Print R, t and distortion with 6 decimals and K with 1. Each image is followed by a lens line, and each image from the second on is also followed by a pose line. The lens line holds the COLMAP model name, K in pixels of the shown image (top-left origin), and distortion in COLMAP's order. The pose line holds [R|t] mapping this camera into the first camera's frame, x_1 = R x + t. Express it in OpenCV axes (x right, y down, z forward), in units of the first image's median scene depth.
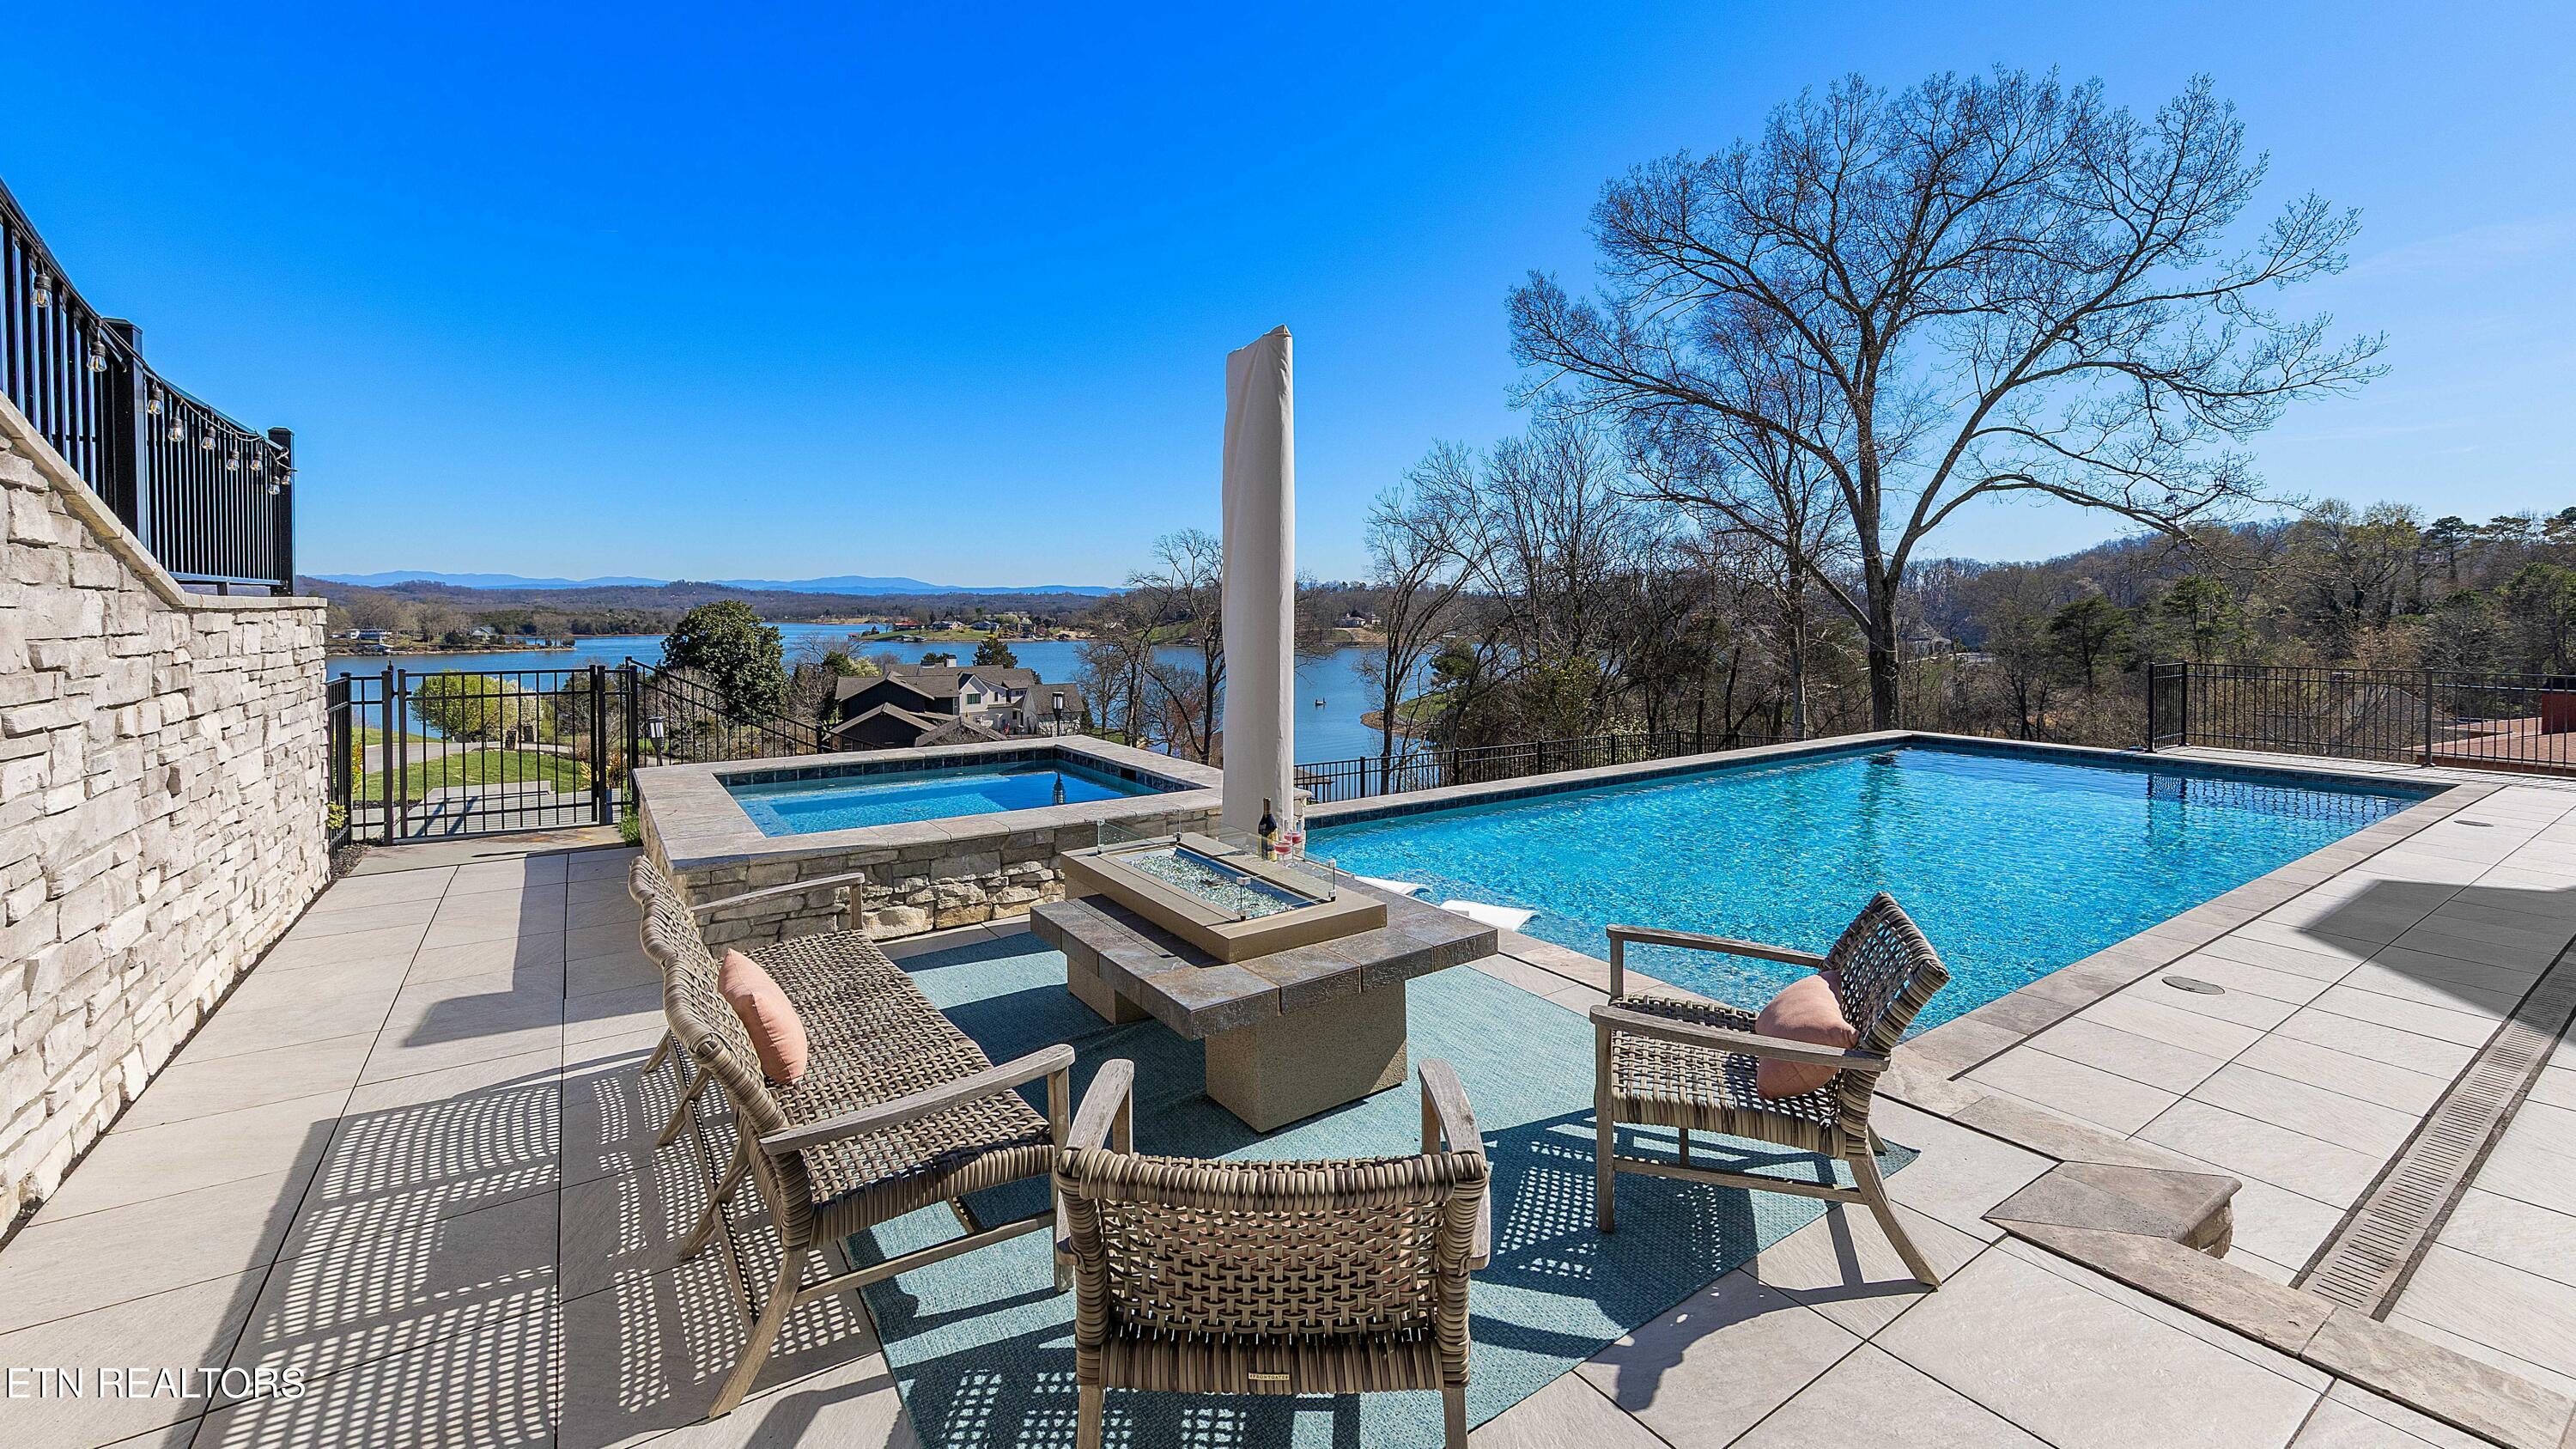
lens RADIAL K [[1063.6, 0, 1340.8], [0, 1063.6, 618.5], [0, 0, 1]] dist [0.002523, -0.000751]
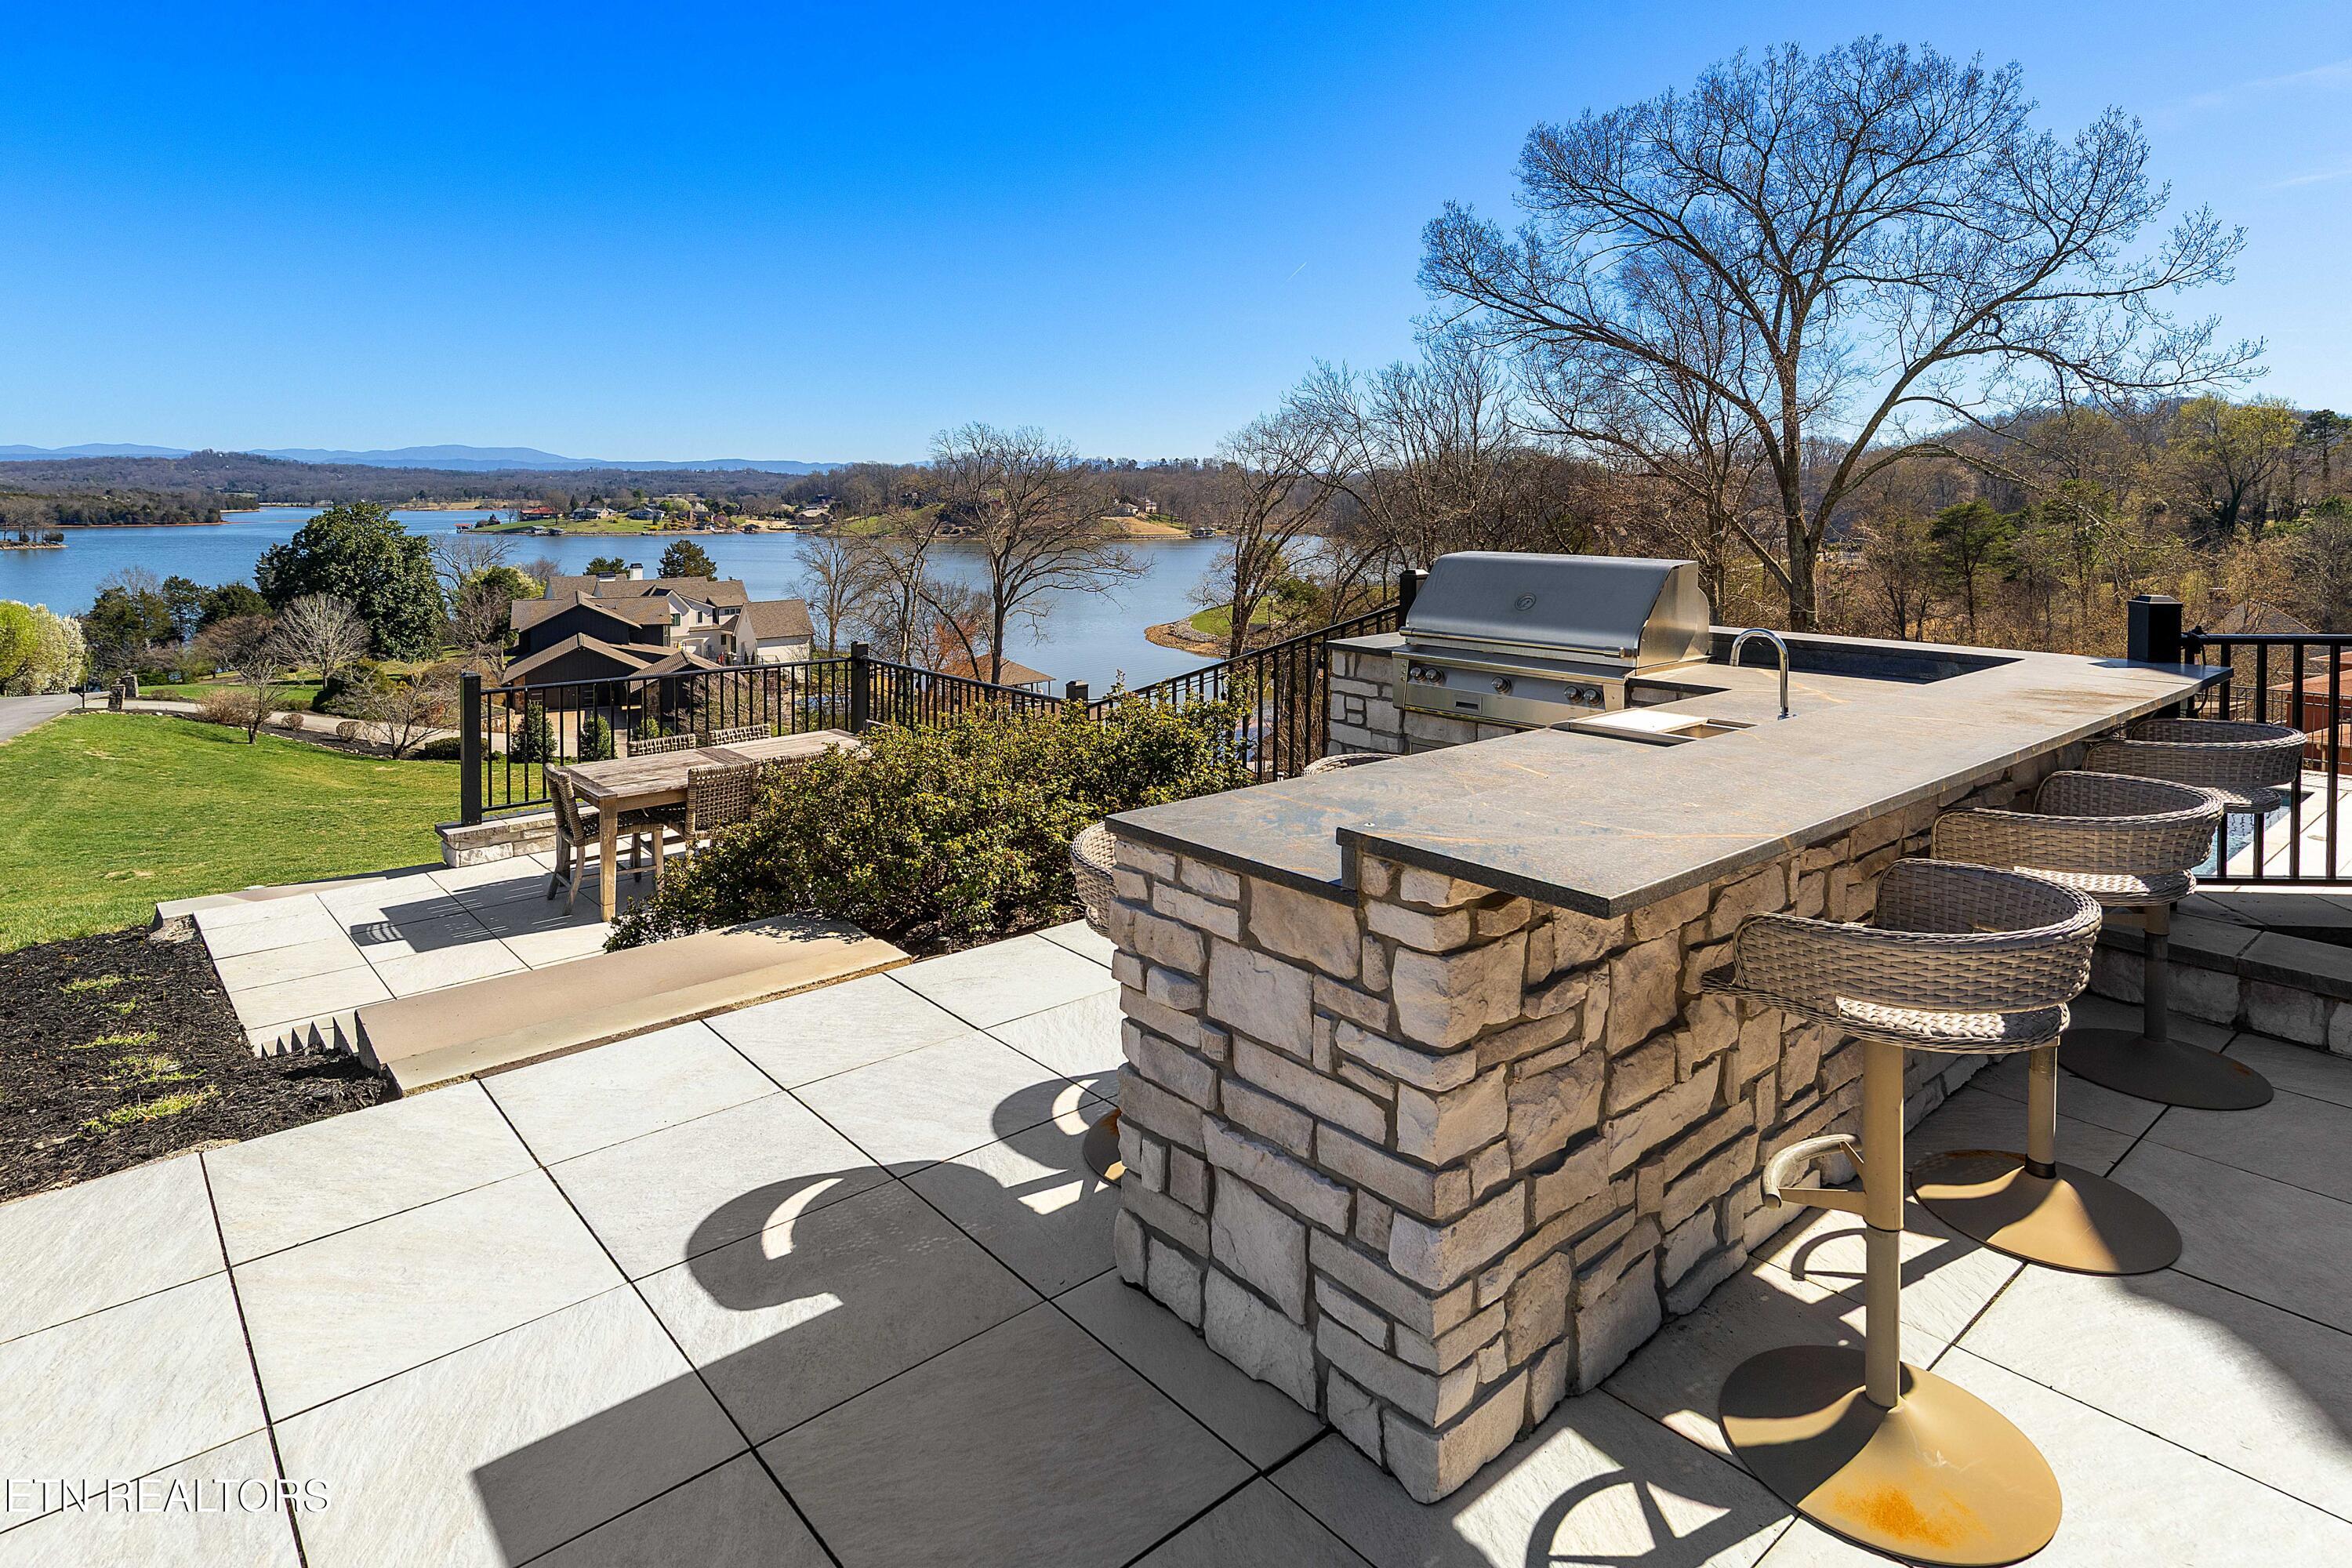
lens RADIAL K [[1319.0, 0, 1261.2], [0, 1319.0, 516.1], [0, 0, 1]] dist [0.001288, 0.001226]
pose [[0.991847, 0.000238, 0.127432, -0.132741], [-0.002038, 0.999900, 0.013995, -0.067692], [-0.127416, -0.014140, 0.991749, -0.133554]]
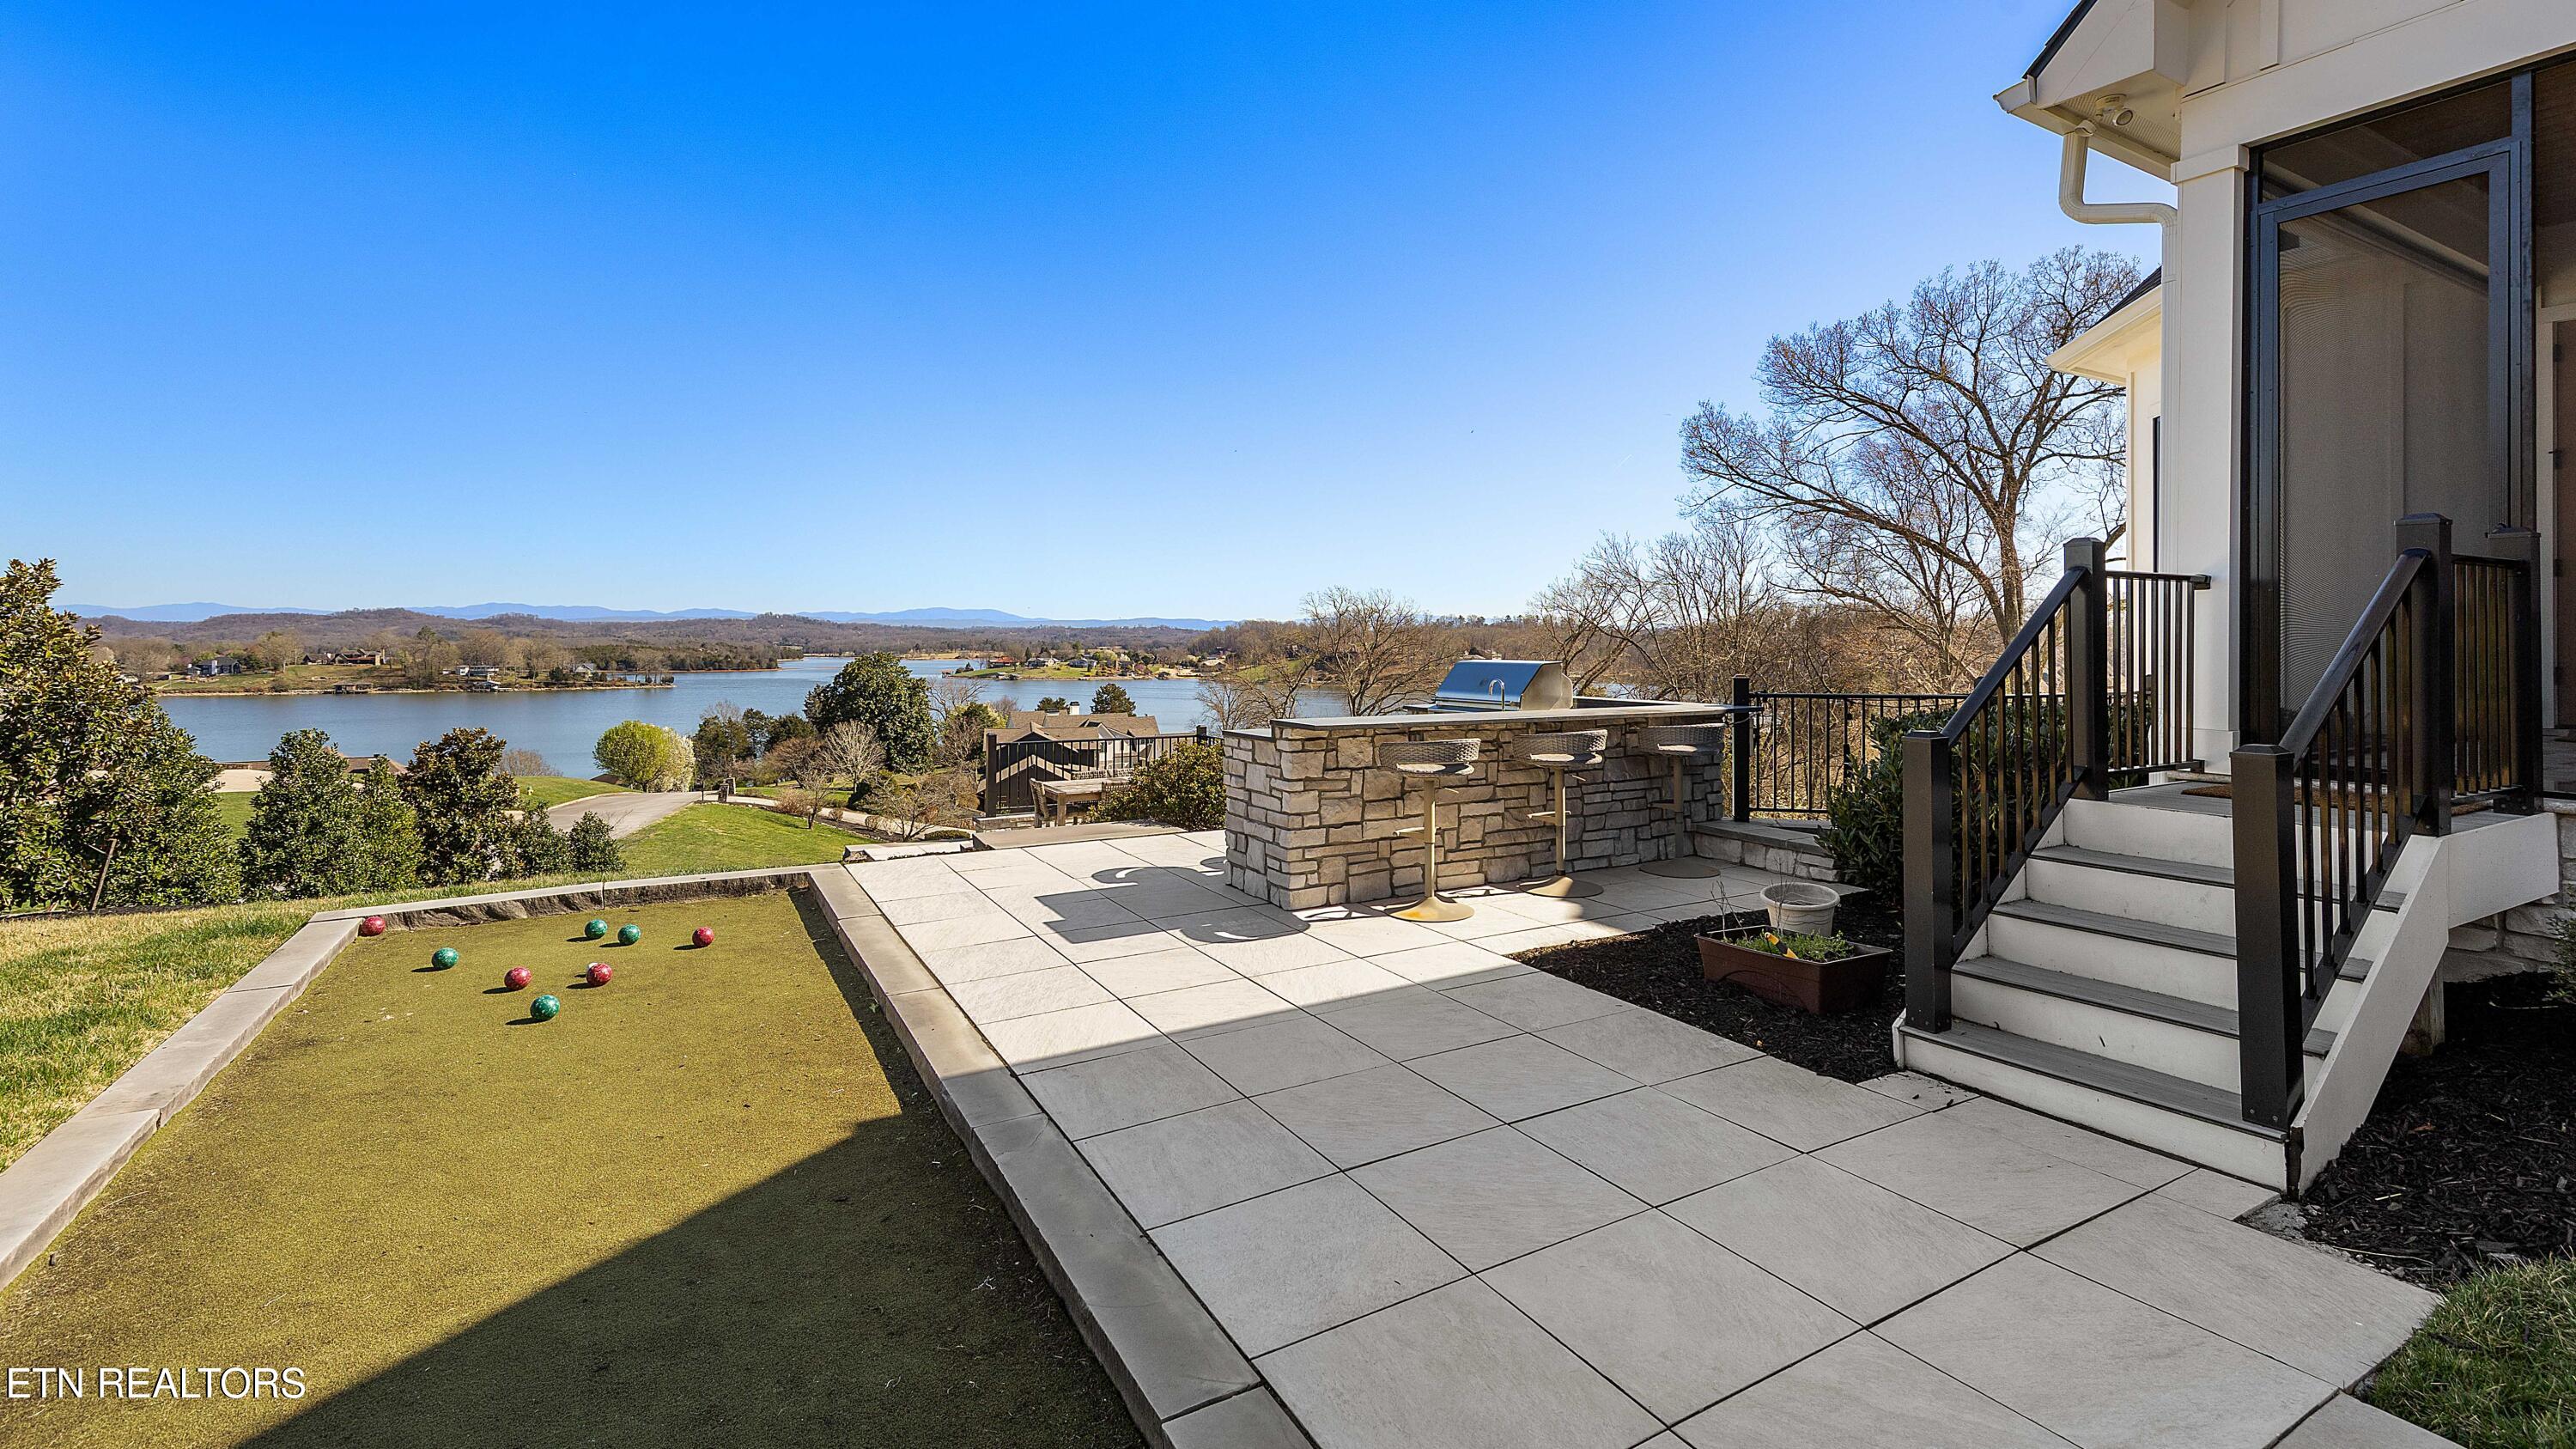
lens RADIAL K [[1169.1, 0, 1361.3], [0, 1169.1, 626.5], [0, 0, 1]] dist [0.002107, -0.000293]
pose [[0.997225, 0.000941, -0.074442, -0.090837], [-0.002437, 0.999797, -0.020003, -0.063268], [0.074408, 0.020129, 0.997025, -0.264818]]
